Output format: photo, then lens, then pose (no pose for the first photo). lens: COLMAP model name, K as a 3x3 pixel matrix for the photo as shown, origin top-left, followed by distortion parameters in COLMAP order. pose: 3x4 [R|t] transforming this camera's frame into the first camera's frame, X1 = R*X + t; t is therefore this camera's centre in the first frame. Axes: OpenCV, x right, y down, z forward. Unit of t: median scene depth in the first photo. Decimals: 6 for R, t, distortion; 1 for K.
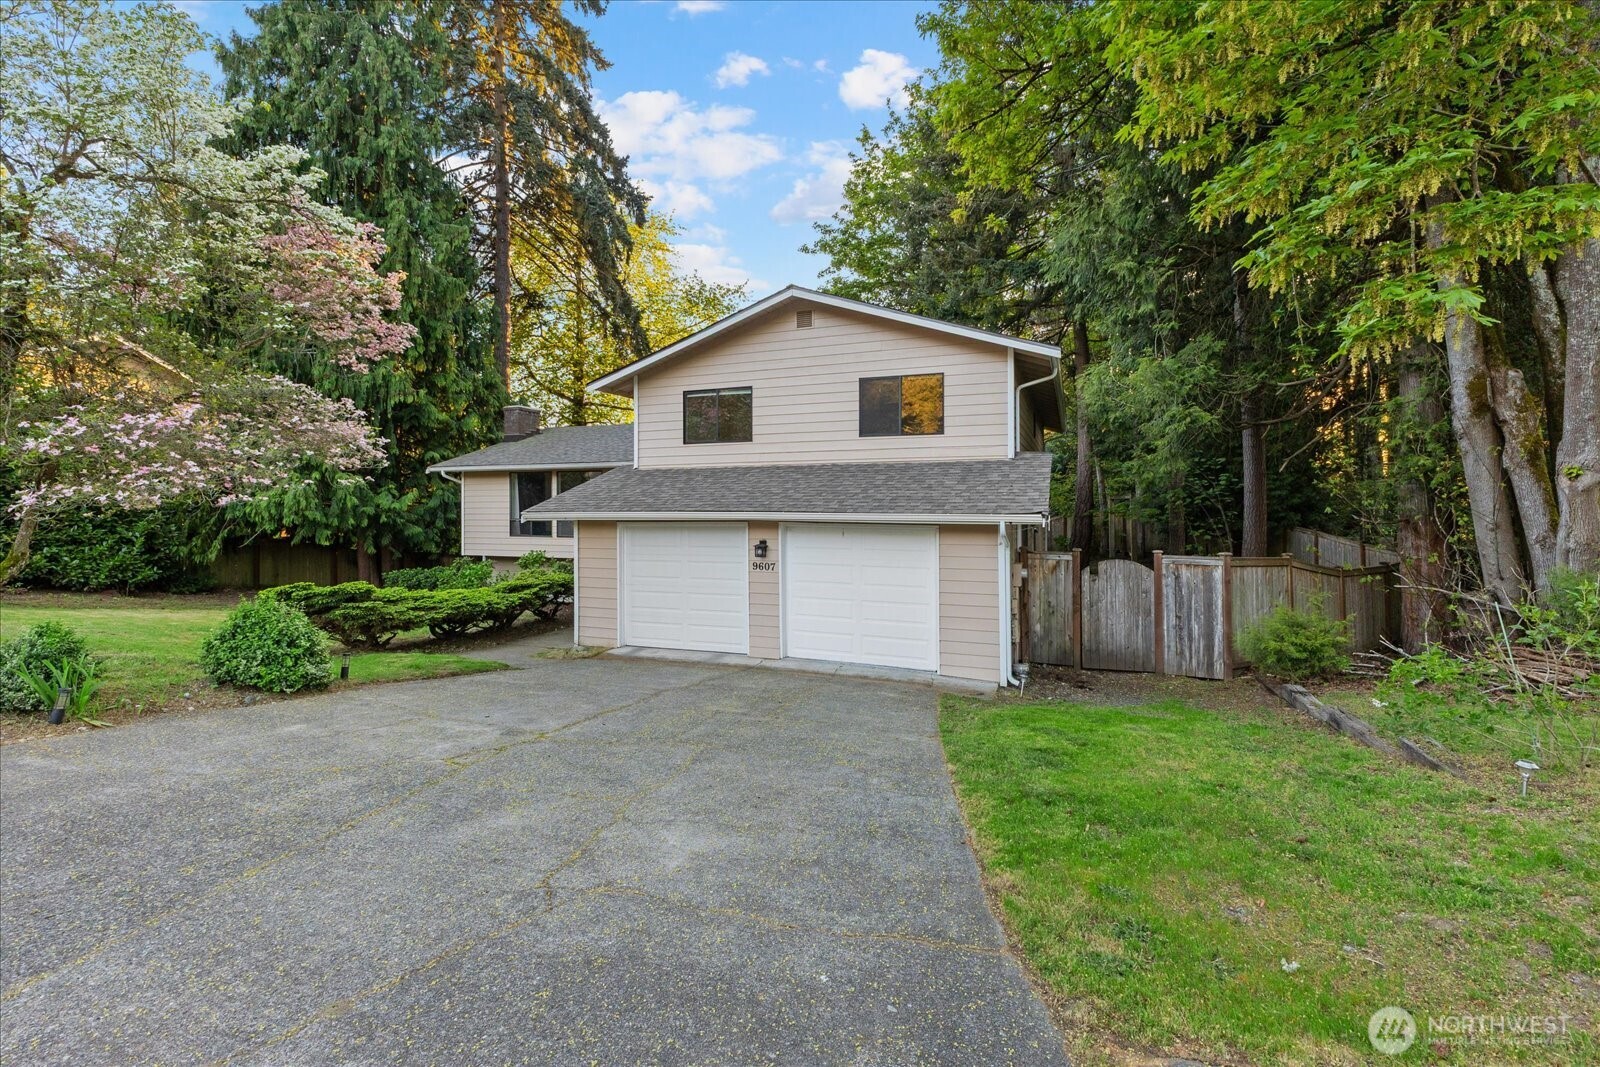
lens RADIAL K [[749.8, 0, 803.4], [0, 749.8, 532.5], [0, 0, 1]] dist [0.003023, -0.000320]
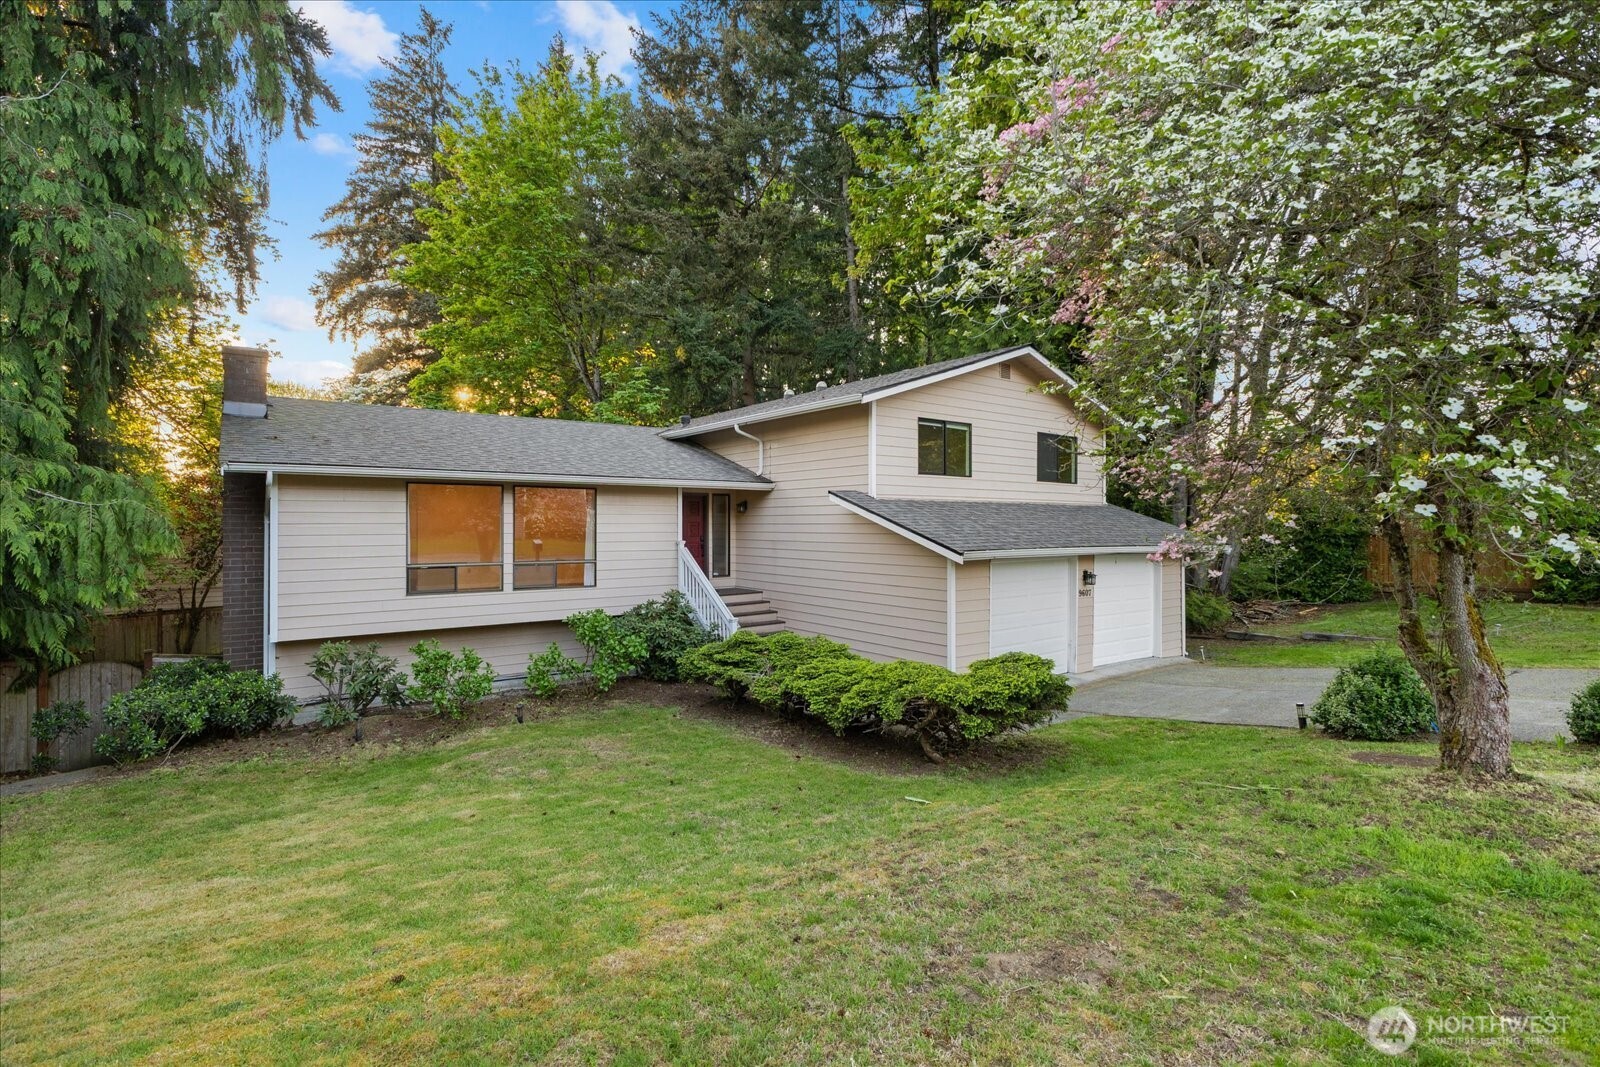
lens RADIAL K [[749.8, 0, 803.4], [0, 749.8, 532.5], [0, 0, 1]] dist [0.003023, -0.000320]
pose [[0.490274, -0.007957, 0.871532, -1.086826], [0.028952, 0.999555, -0.007161, -0.044156], [-0.871088, 0.028744, 0.490286, 0.697454]]
